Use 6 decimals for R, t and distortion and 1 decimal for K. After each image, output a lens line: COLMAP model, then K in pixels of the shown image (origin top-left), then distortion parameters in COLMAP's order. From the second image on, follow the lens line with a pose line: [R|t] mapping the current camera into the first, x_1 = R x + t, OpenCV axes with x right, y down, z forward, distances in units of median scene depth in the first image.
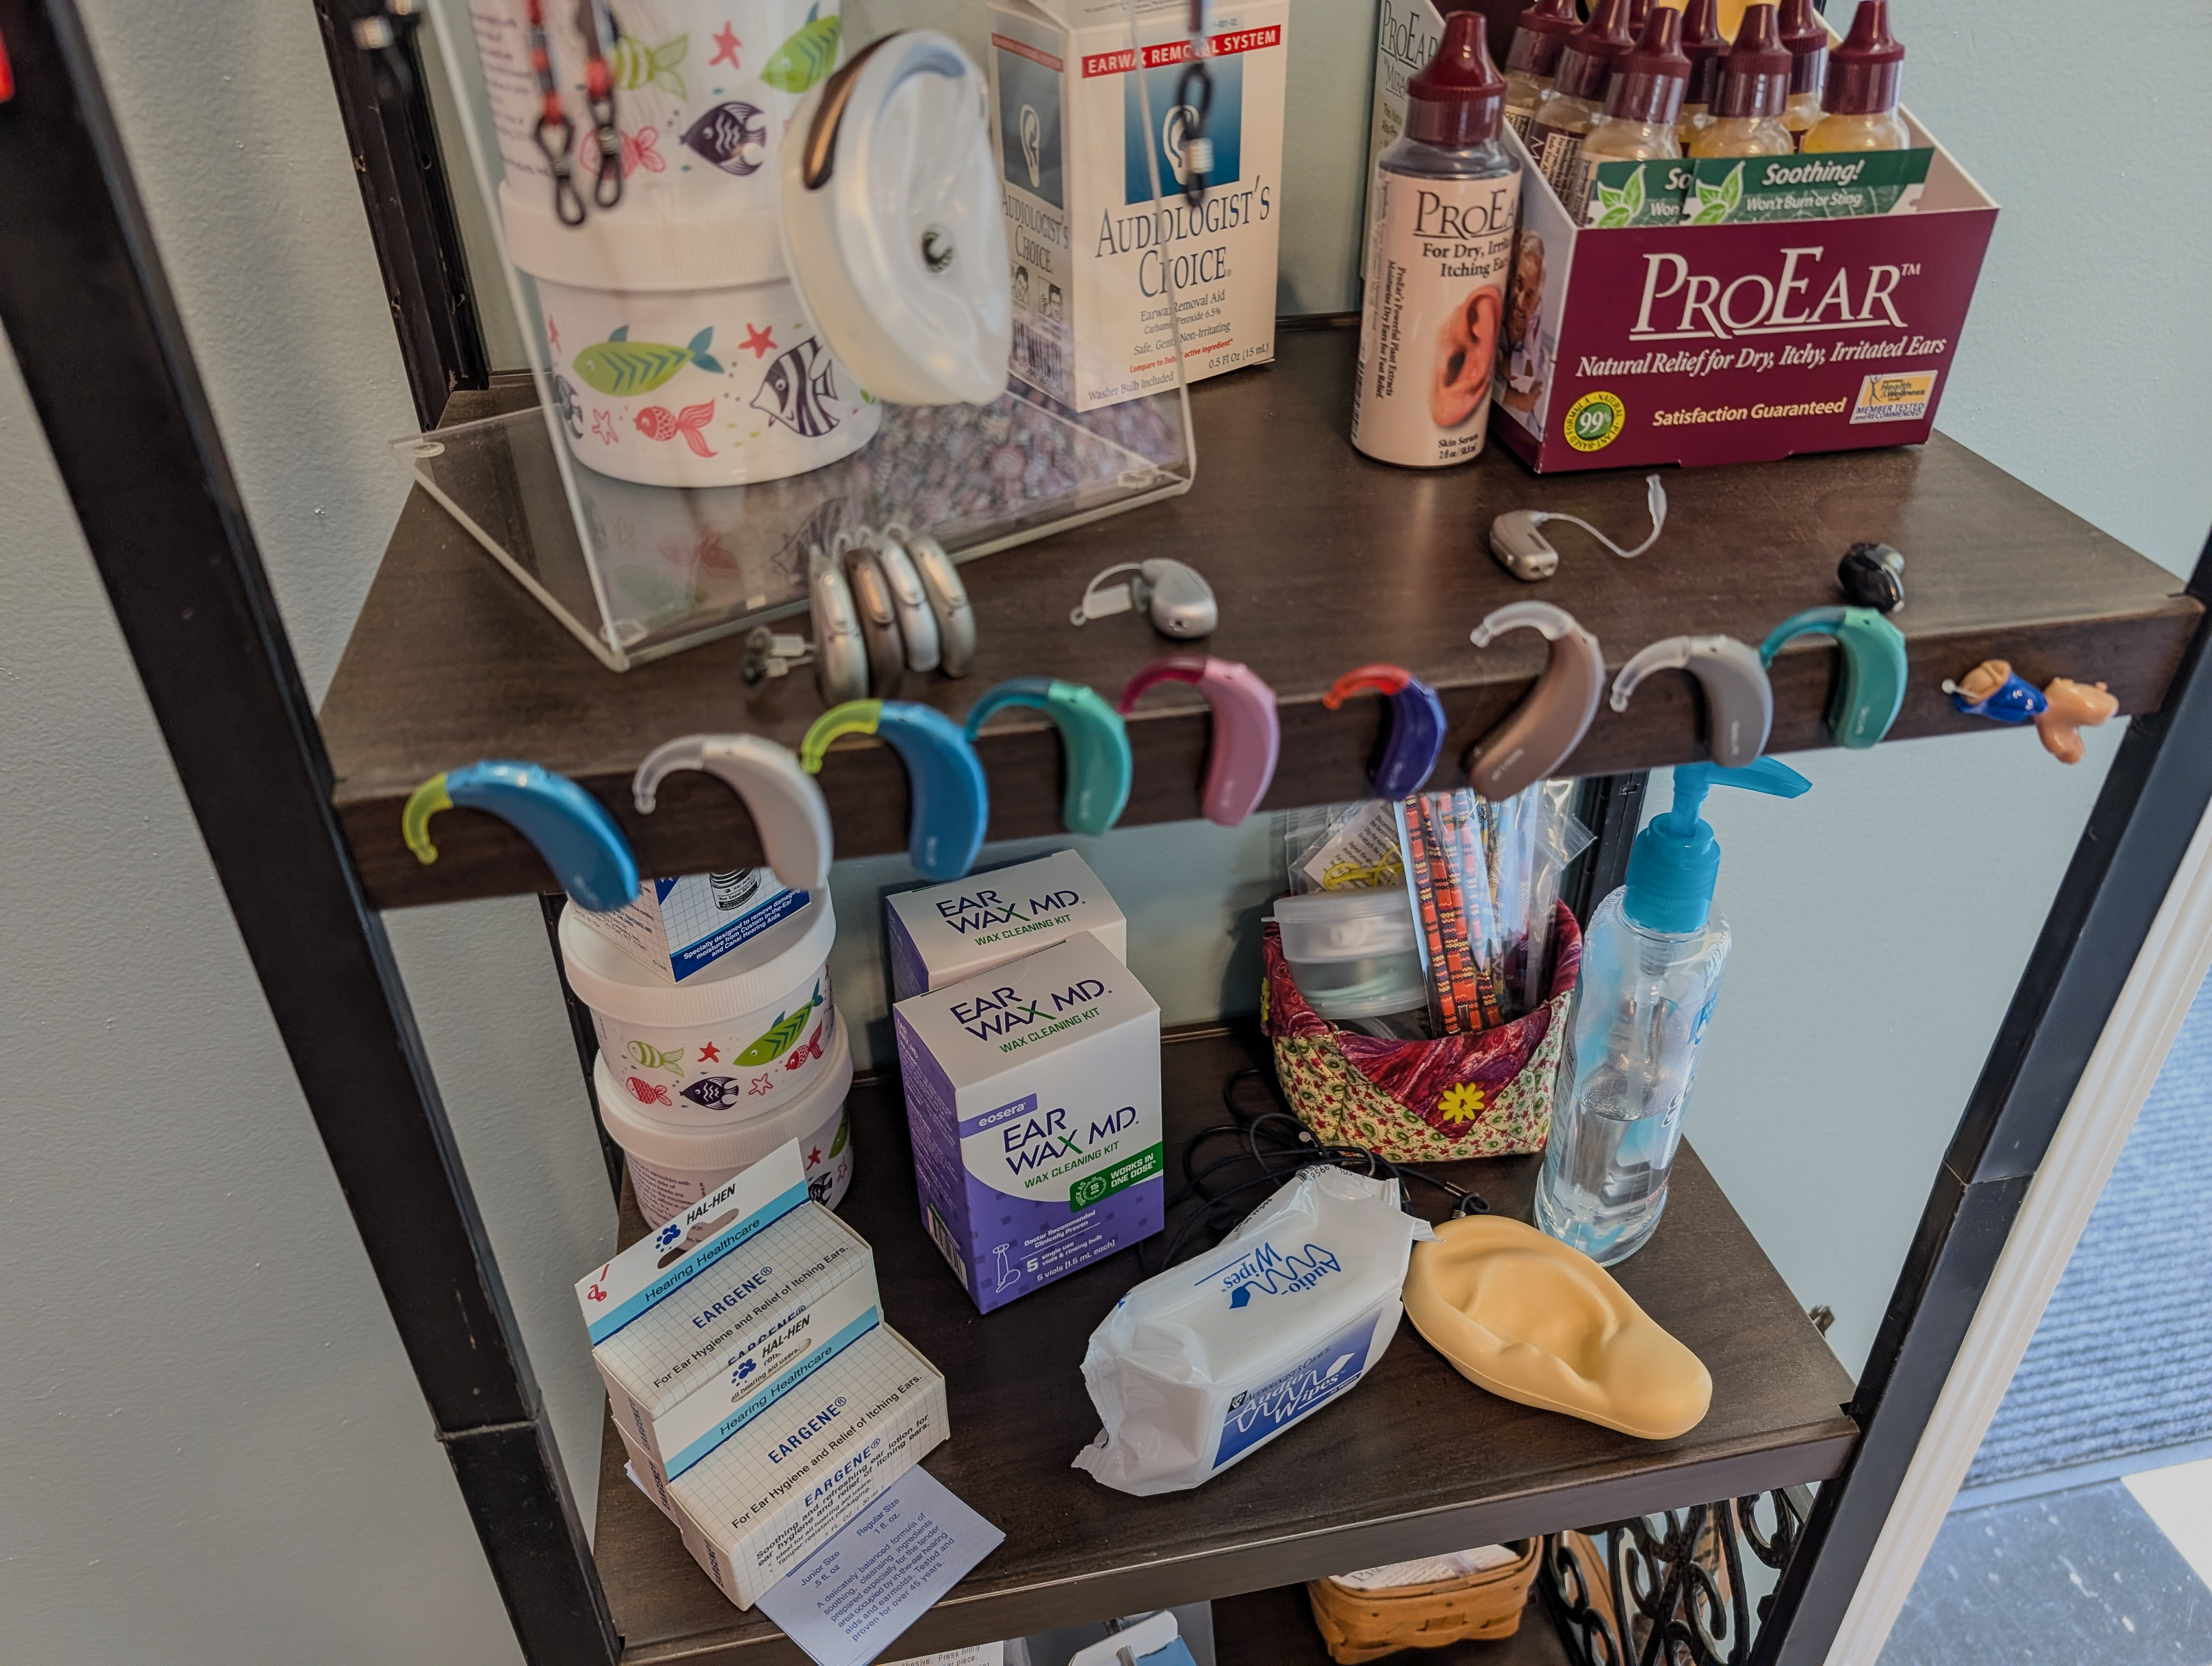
lens RADIAL K [[1681.9, 0, 1124.4], [0, 1681.9, 831.2], [0, 0, 1]] dist [-0.010958, -0.011525]
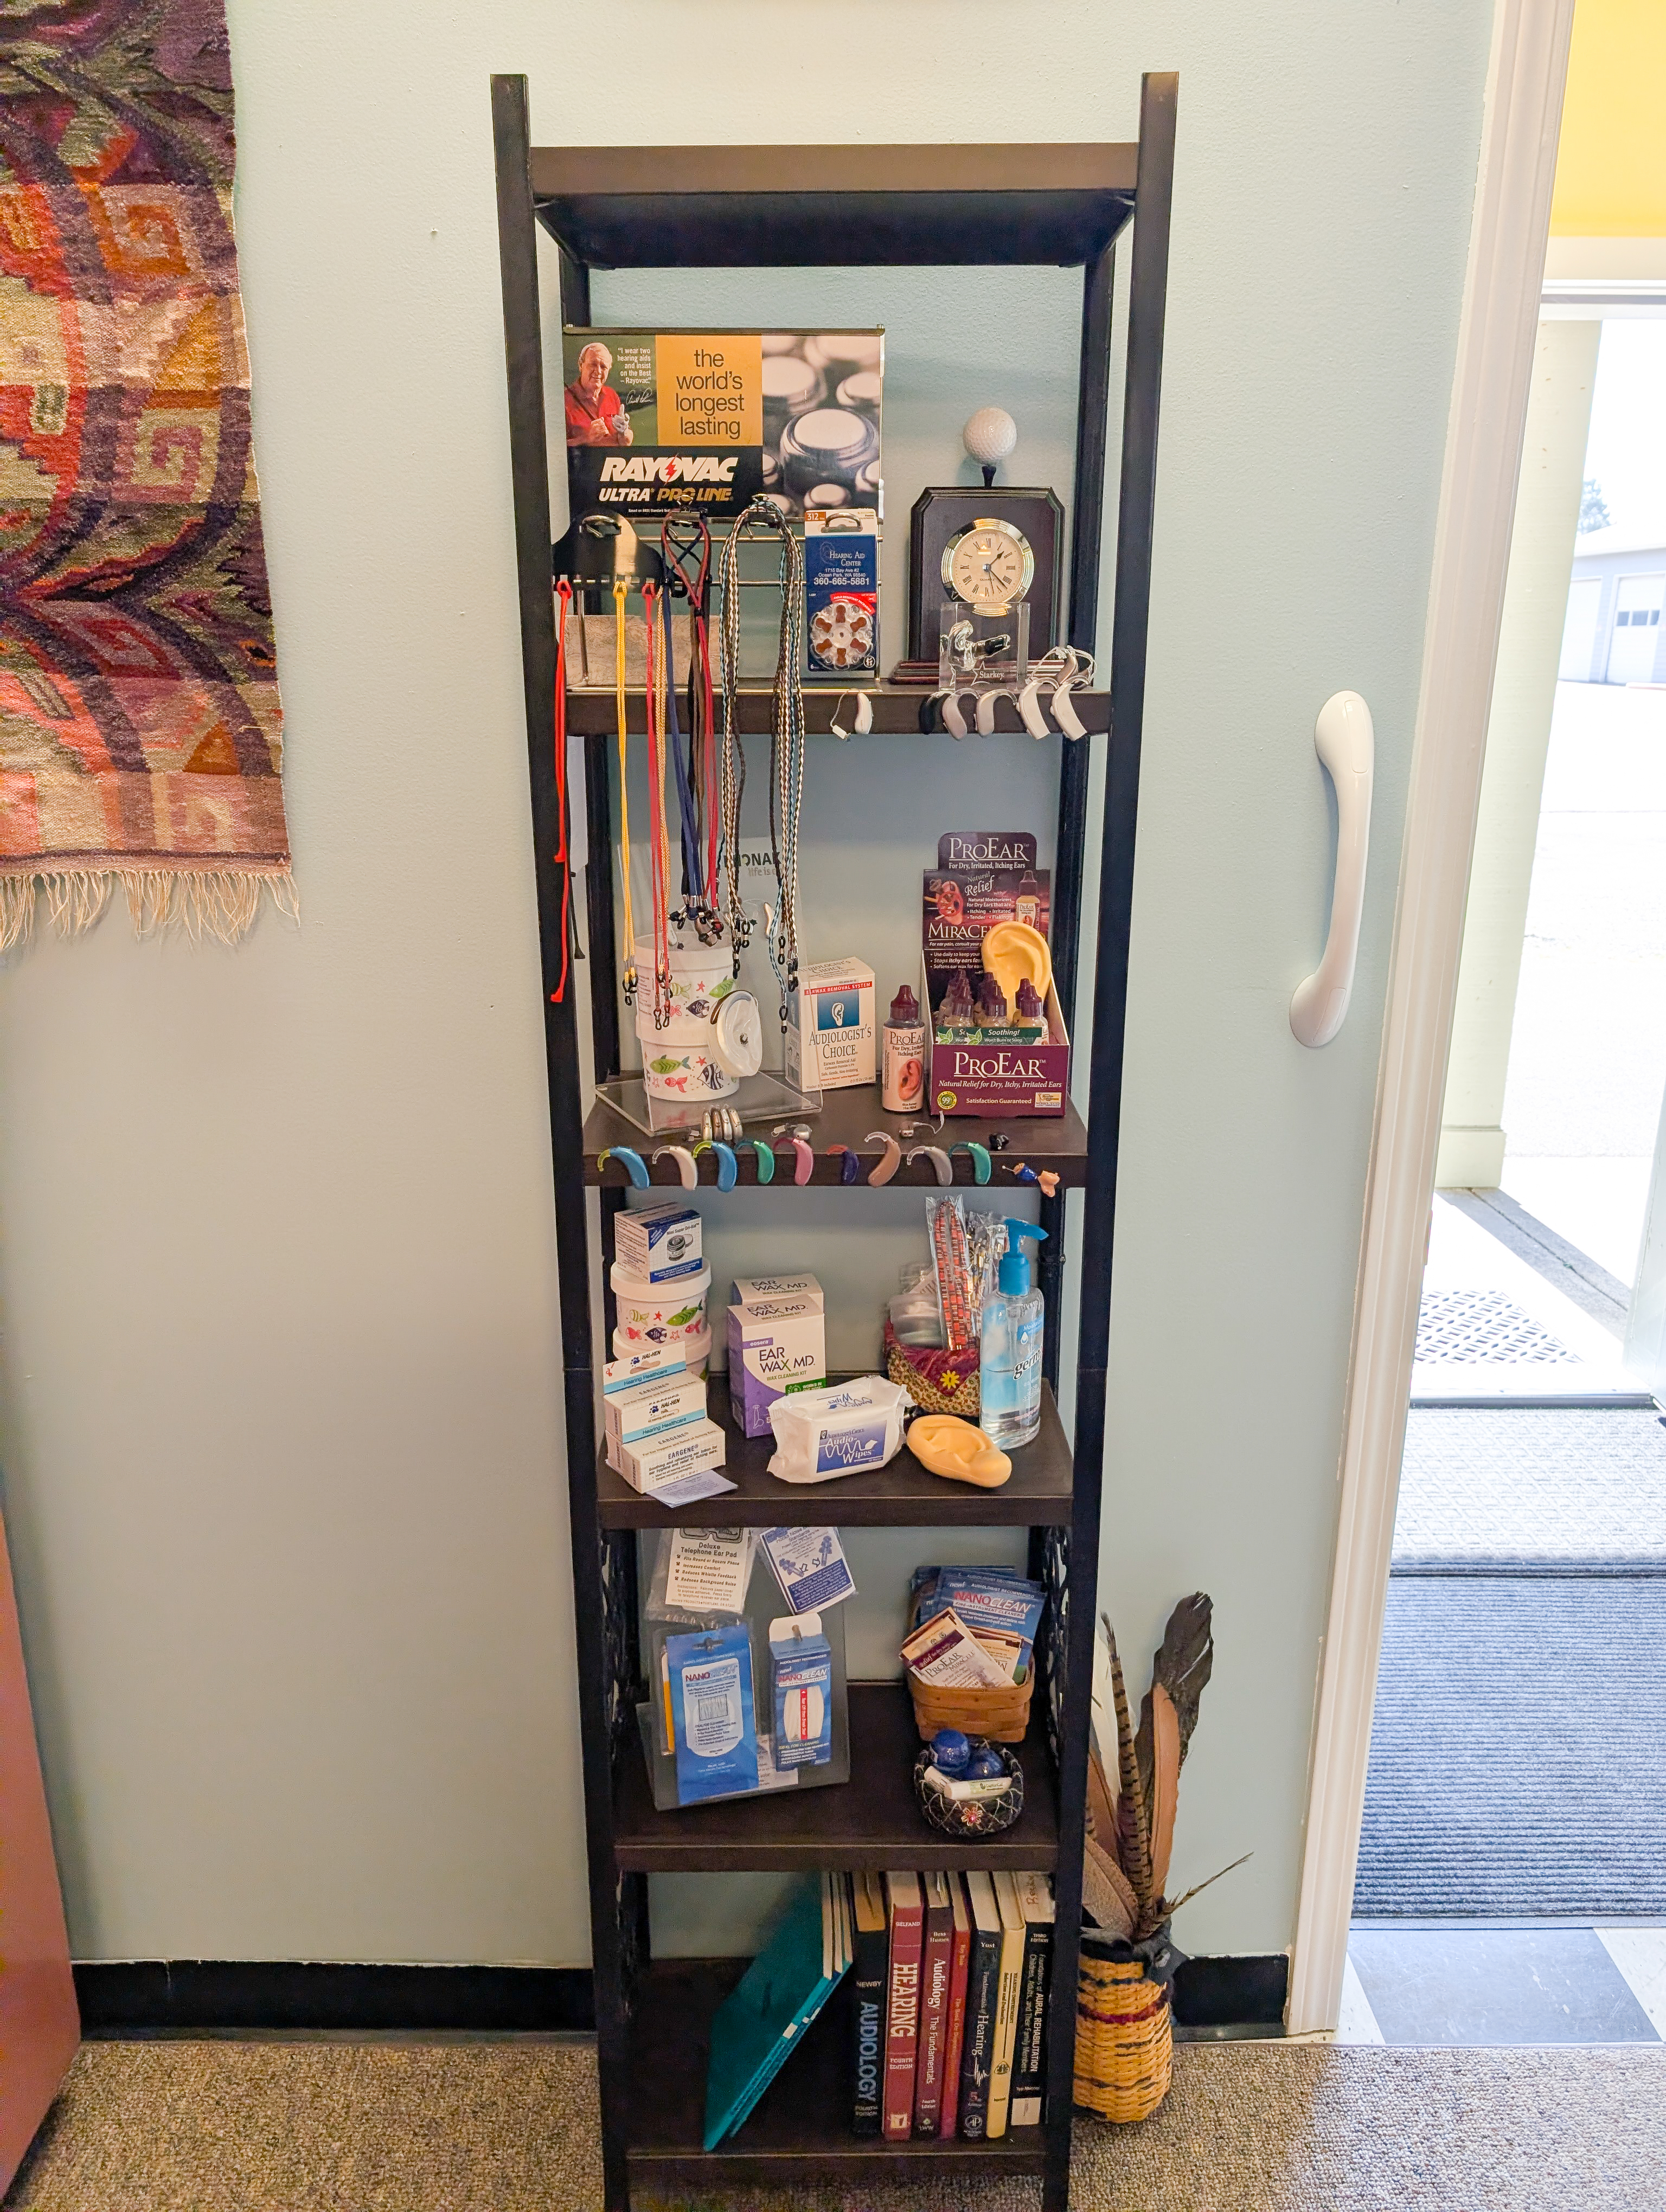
lens RADIAL K [[1681.9, 0, 833.0], [0, 1681.9, 1106.0], [0, 0, 1]] dist [-0.010958, -0.011525]
pose [[0.982342, 0.062070, -0.176497, 0.652099], [-0.111832, 0.951091, -0.287956, 0.749016], [0.149991, 0.302609, 0.941239, -2.155550]]
